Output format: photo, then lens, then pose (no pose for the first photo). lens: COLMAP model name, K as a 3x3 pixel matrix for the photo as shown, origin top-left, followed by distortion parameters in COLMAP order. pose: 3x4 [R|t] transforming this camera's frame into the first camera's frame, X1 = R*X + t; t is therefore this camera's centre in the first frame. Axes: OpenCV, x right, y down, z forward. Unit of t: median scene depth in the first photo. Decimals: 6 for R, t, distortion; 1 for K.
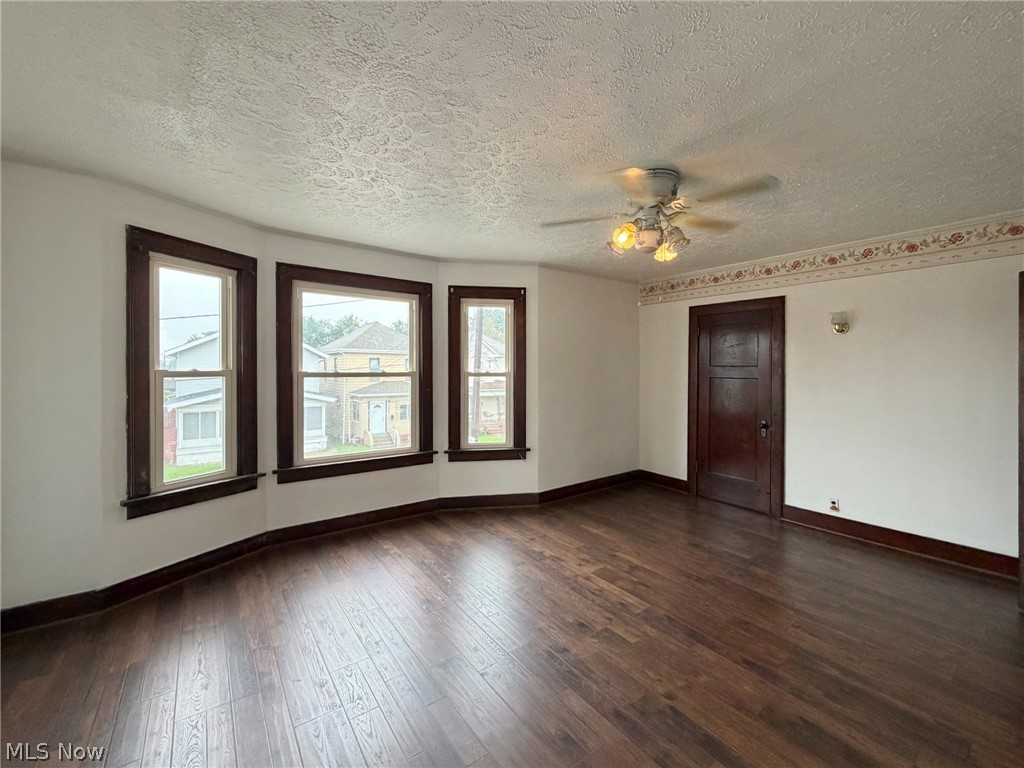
lens RADIAL K [[417.7, 0, 538.0], [0, 417.7, 366.6], [0, 0, 1]] dist [0.000075, -0.000071]
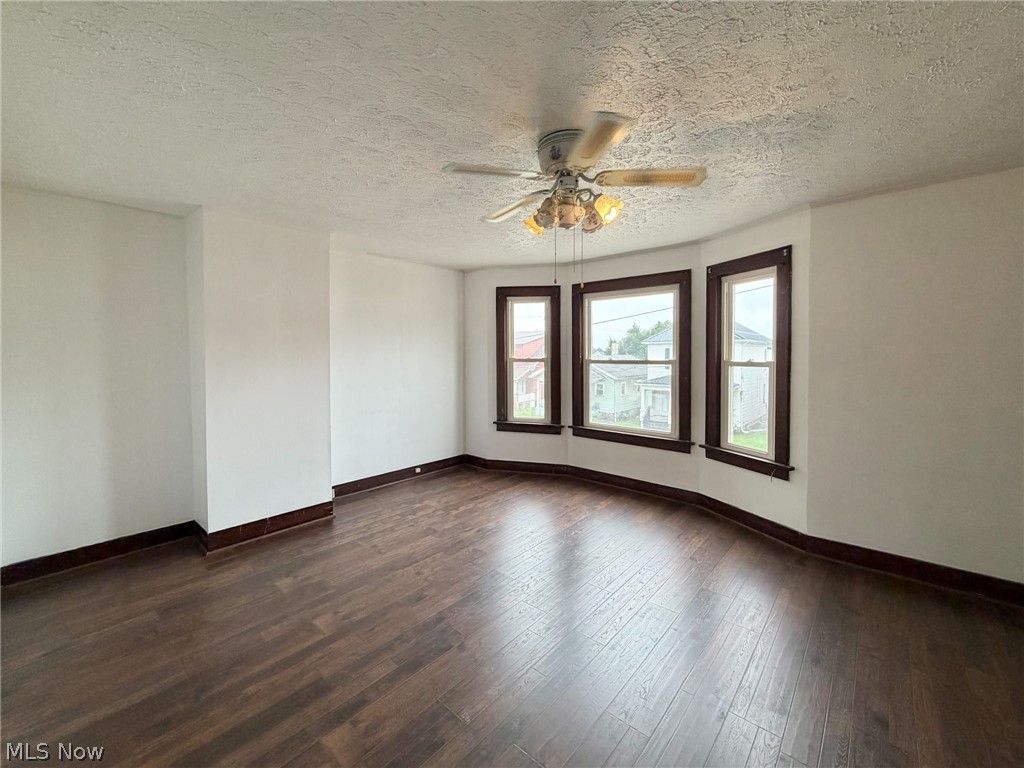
lens RADIAL K [[428.7, 0, 514.6], [0, 428.7, 364.7], [0, 0, 1]] dist [0.001348, 0.000277]
pose [[0.180204, 0.013423, -0.983538, 0.835144], [0.000329, 0.999906, 0.013707, 0.011141], [0.983629, -0.002793, 0.180182, 0.535519]]
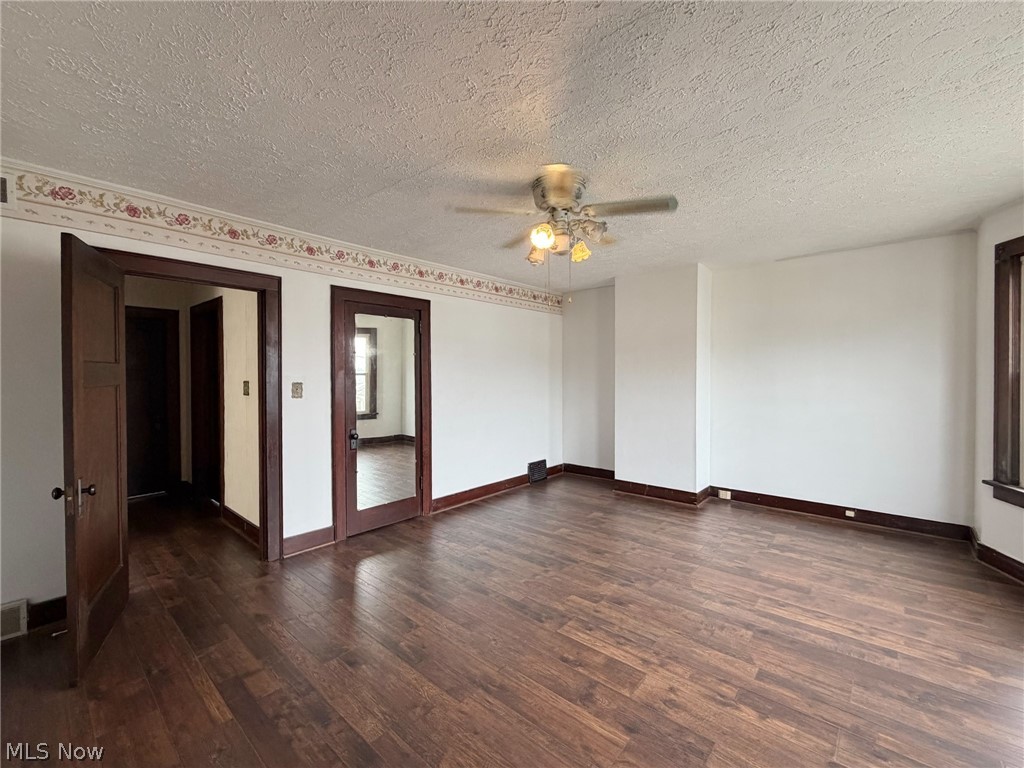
lens RADIAL K [[421.4, 0, 514.5], [0, 421.4, 387.2], [0, 0, 1]] dist [0.000764, 0.000180]
pose [[-0.986101, 0.003042, -0.166118, 0.403575], [-0.001424, 0.999641, 0.026760, 0.022180], [0.166139, 0.026625, -0.985743, 1.471069]]
